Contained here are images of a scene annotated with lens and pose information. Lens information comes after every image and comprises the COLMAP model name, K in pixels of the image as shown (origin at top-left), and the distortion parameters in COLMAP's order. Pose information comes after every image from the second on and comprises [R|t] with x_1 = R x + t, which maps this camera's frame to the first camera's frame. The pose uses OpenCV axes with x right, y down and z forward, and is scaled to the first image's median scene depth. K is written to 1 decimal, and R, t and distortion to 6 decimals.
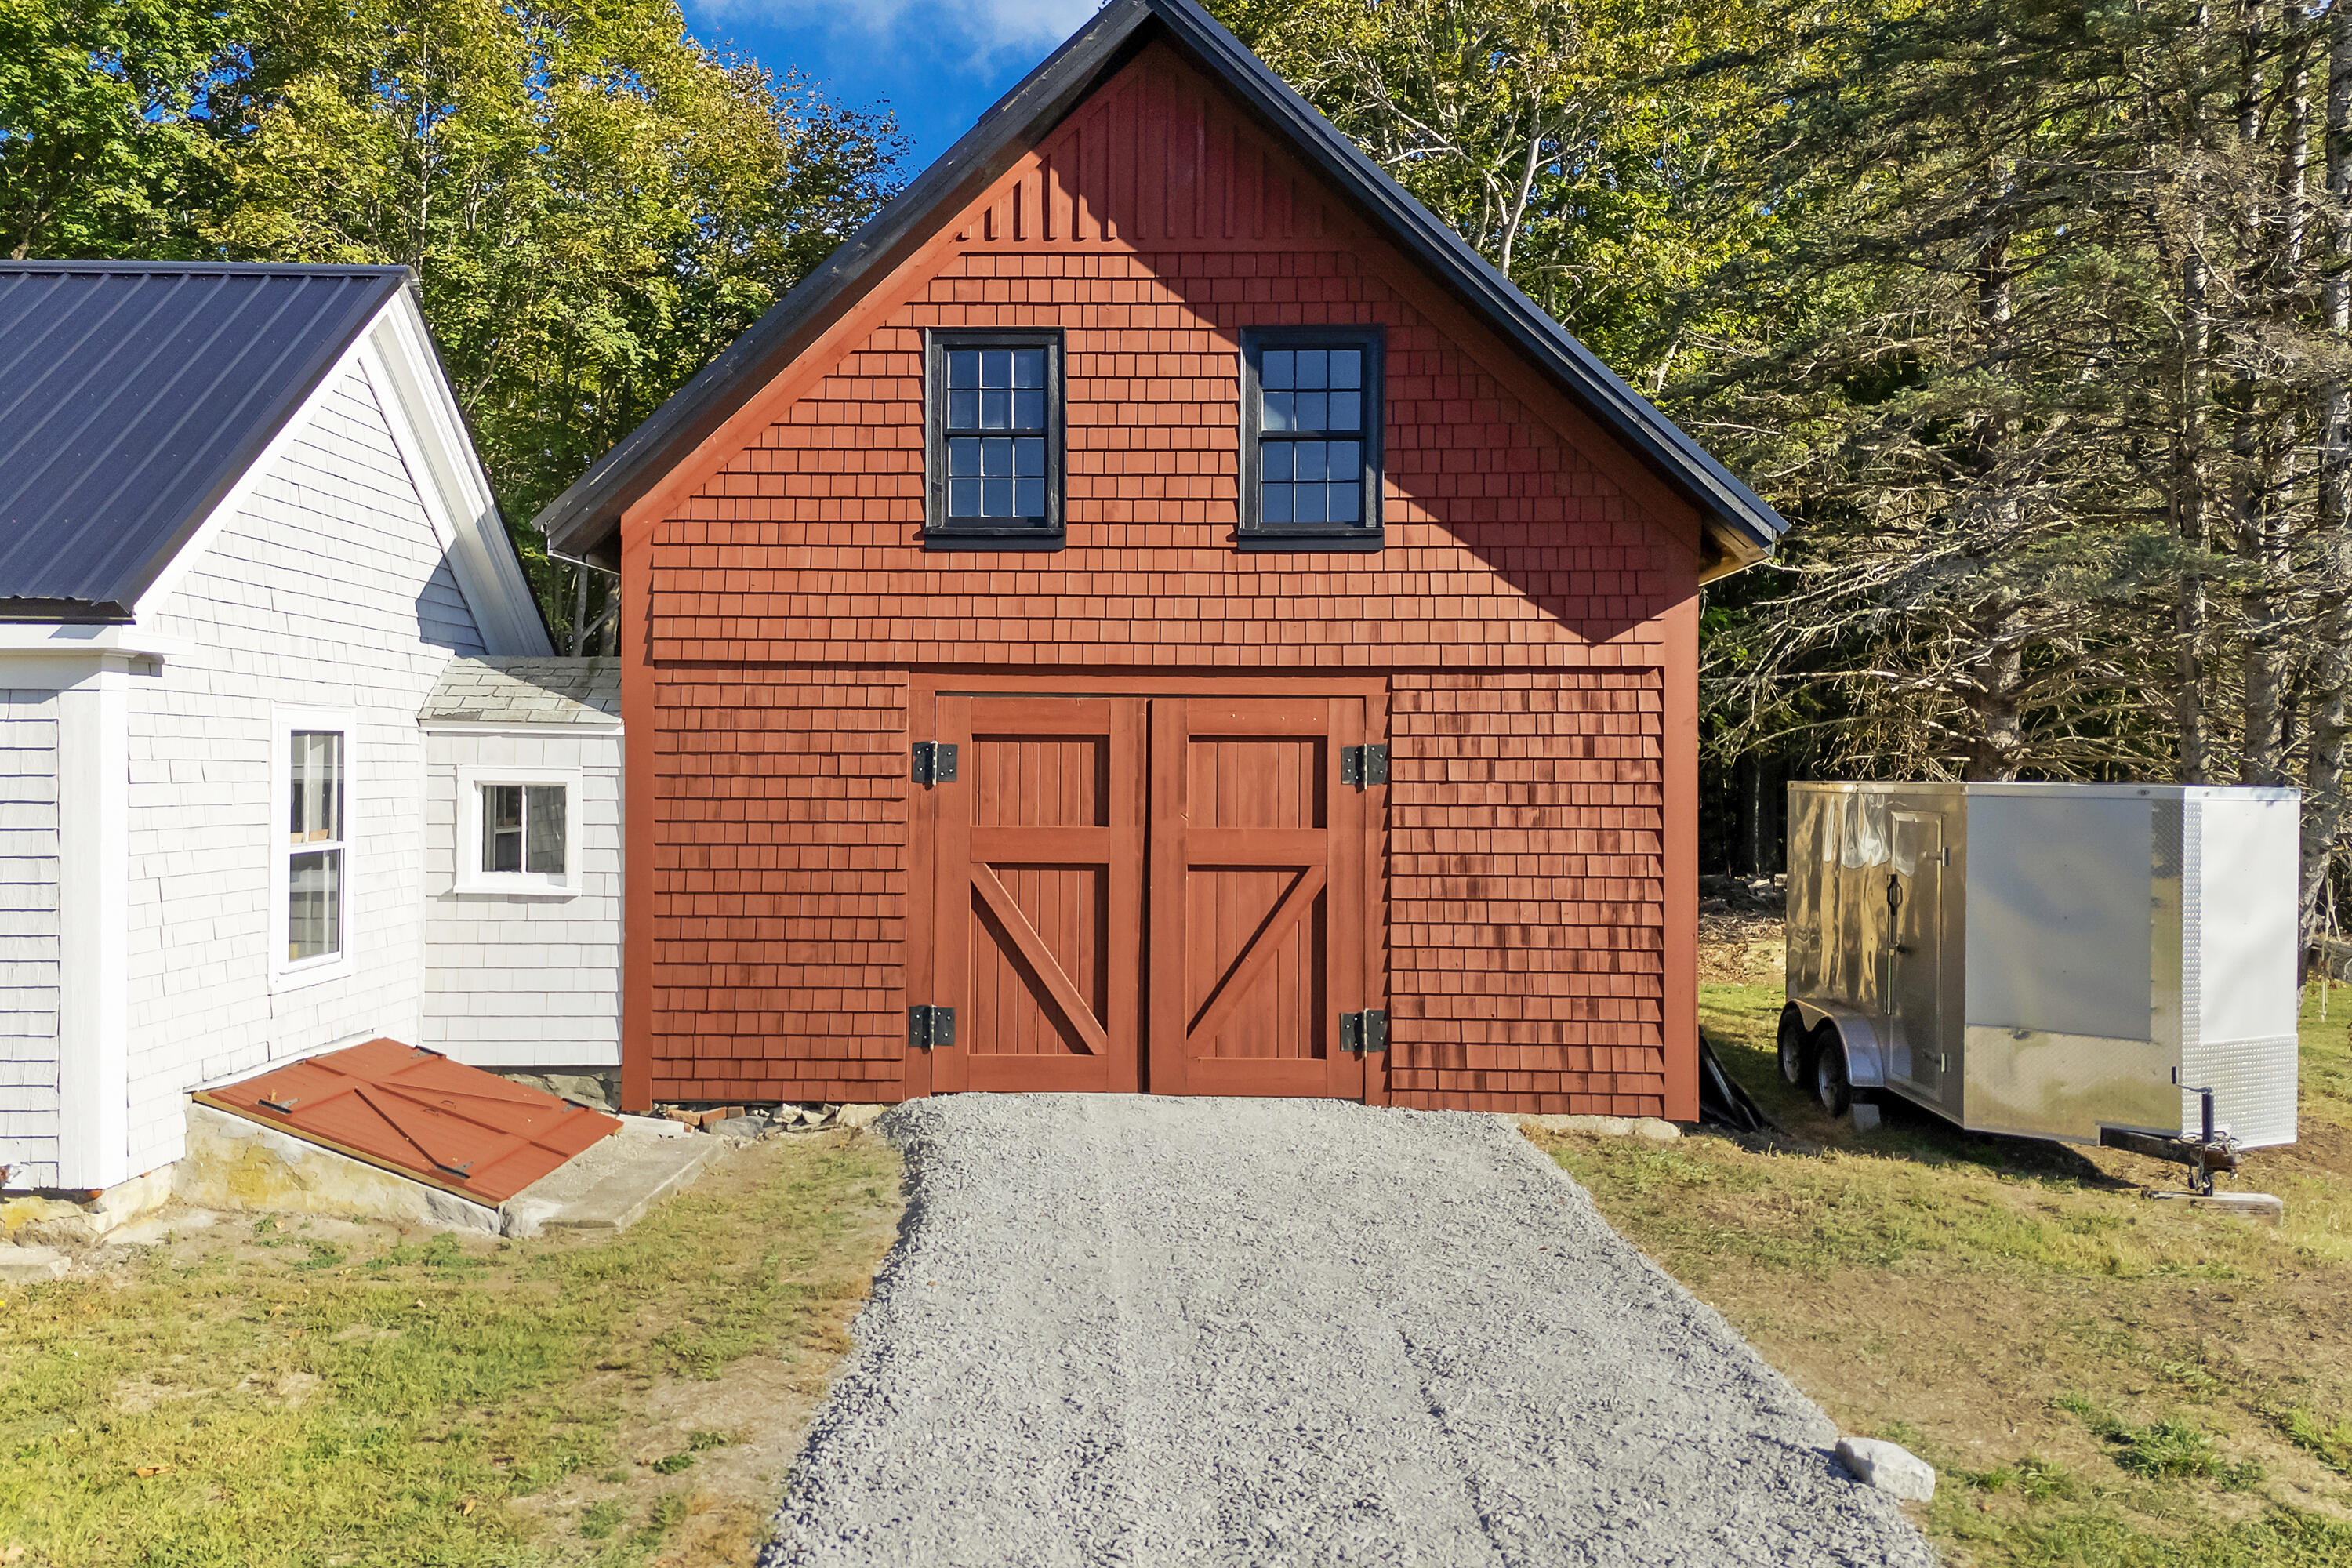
lens RADIAL K [[1758.1, 0, 1169.3], [0, 1758.1, 771.8], [0, 0, 1]] dist [0.111920, -0.063081]
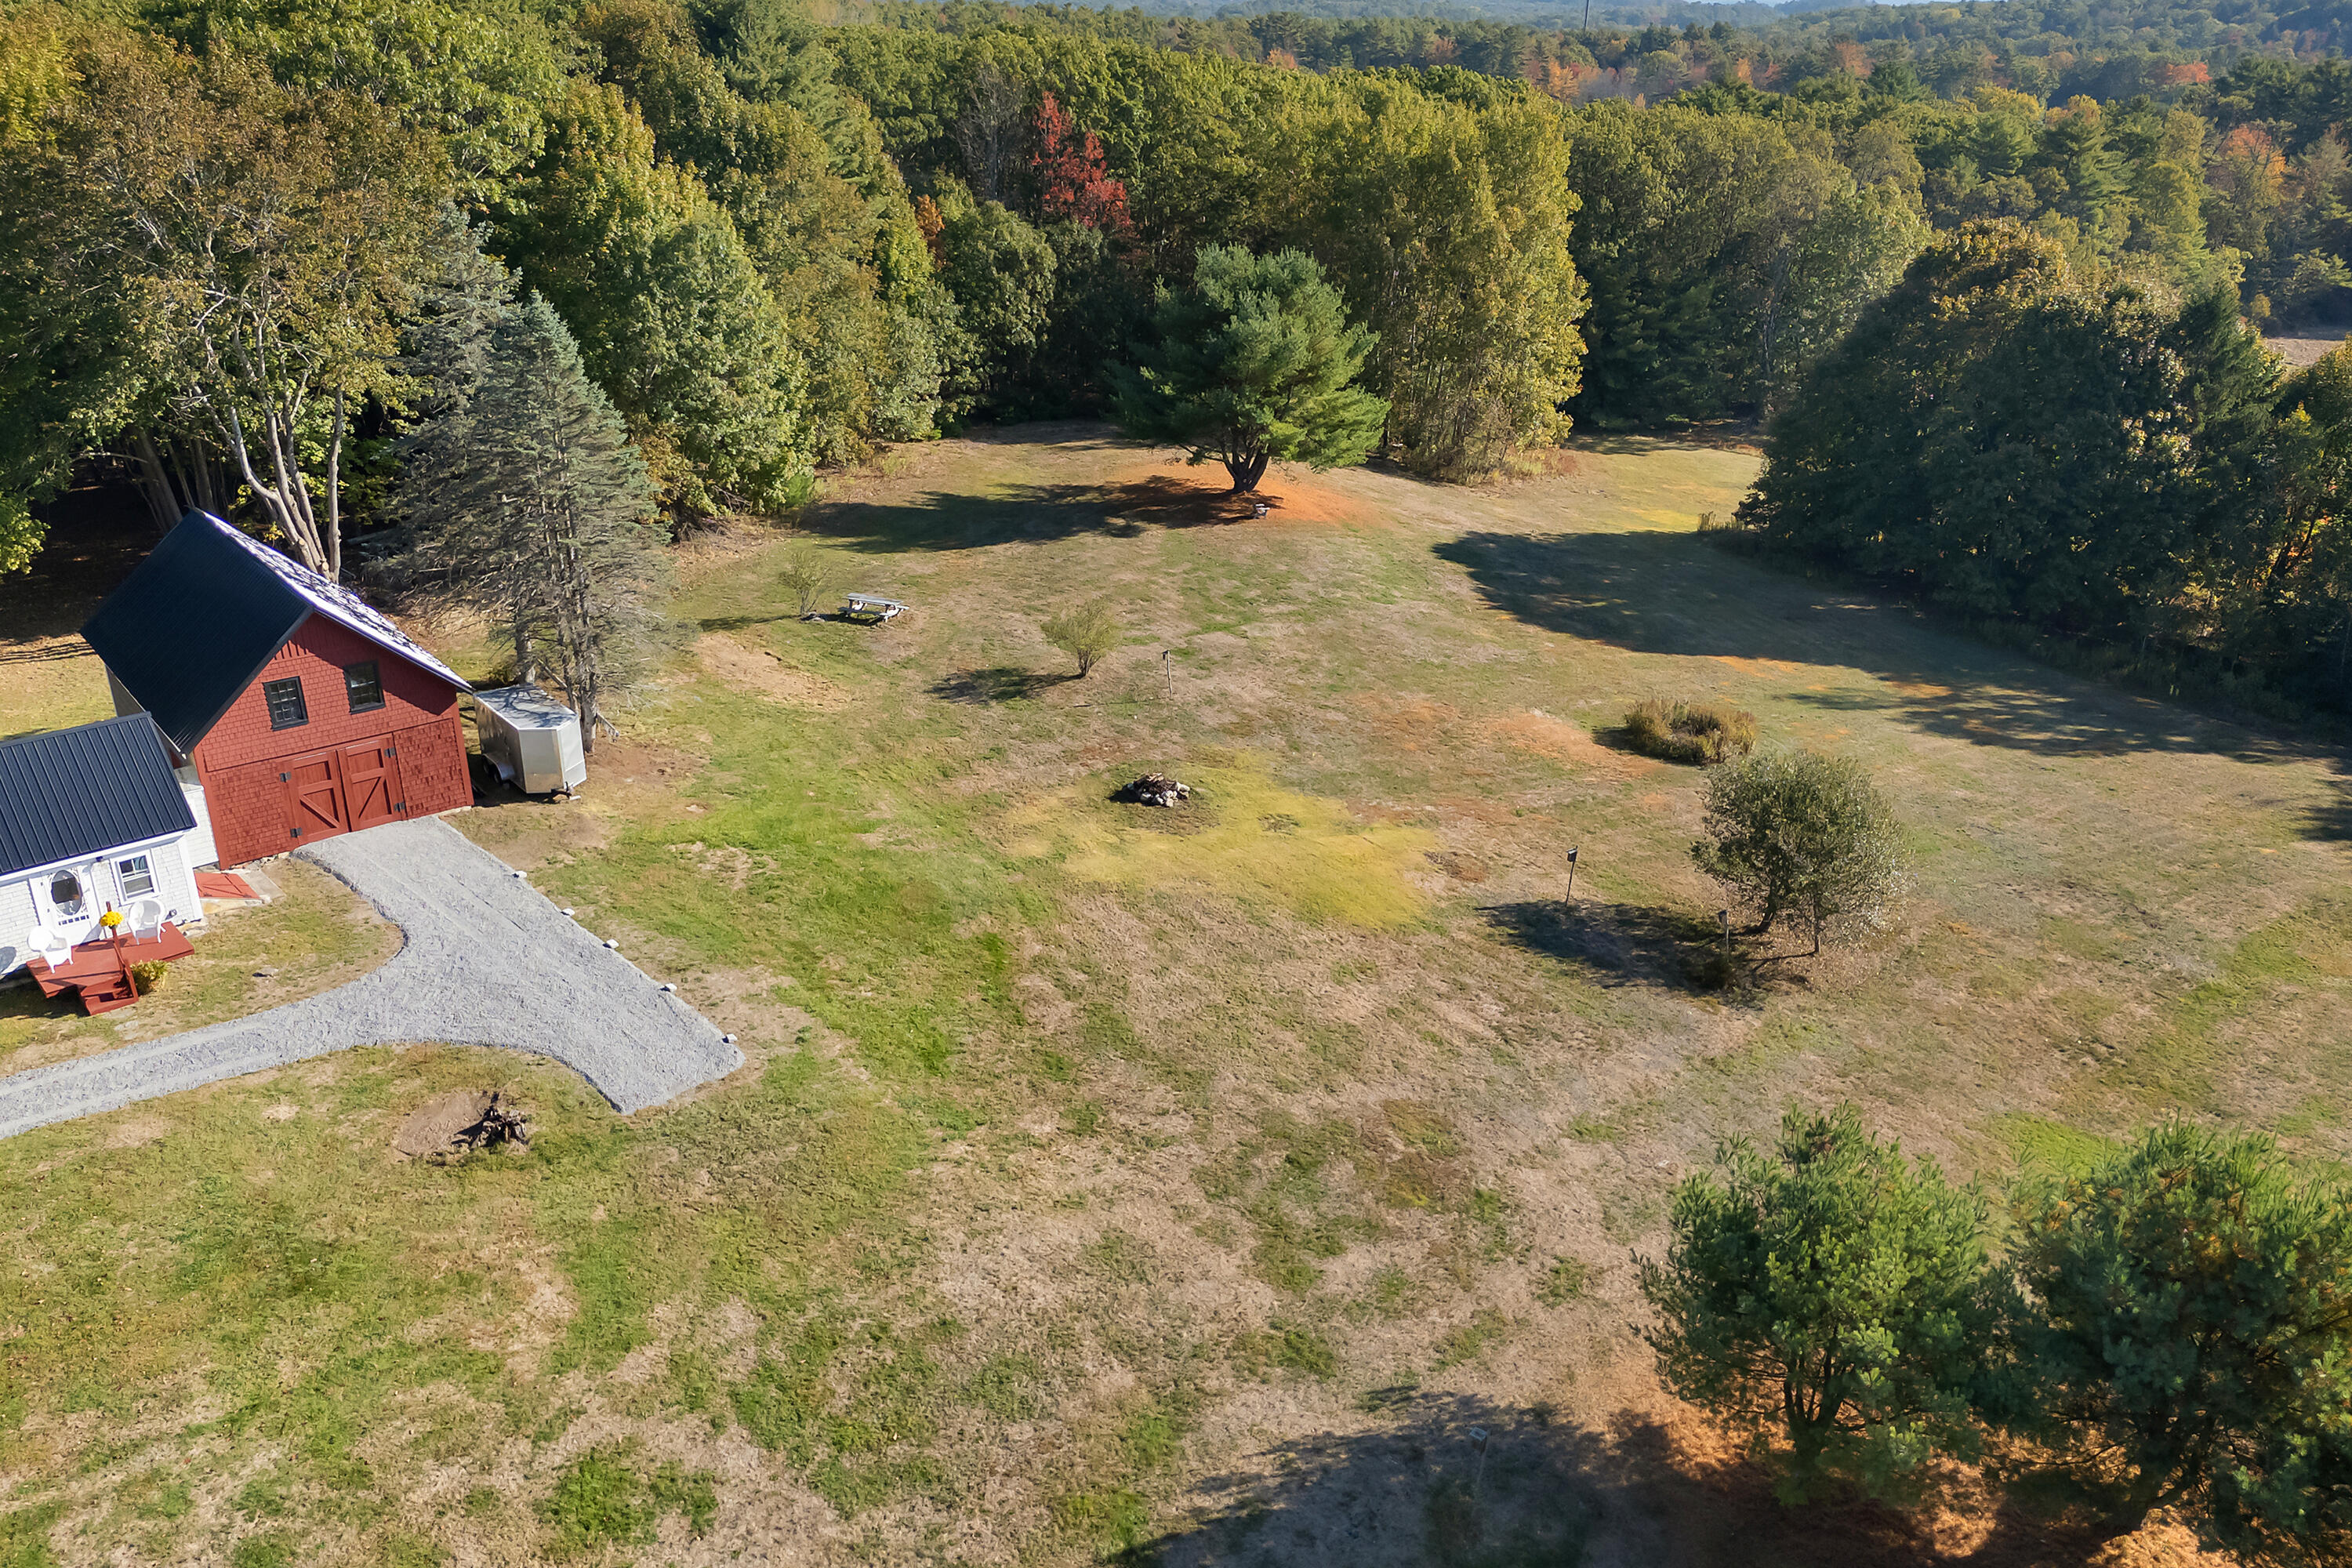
lens RADIAL K [[1839.5, 0, 1187.8], [0, 1839.5, 738.2], [0, 0, 1]] dist [0.078245, 0.006437]
pose [[0.730788, -0.260253, 0.631044, -1.394743], [-0.004837, 0.922469, 0.386042, -1.881815], [-0.682587, -0.285167, 0.672870, -3.579334]]
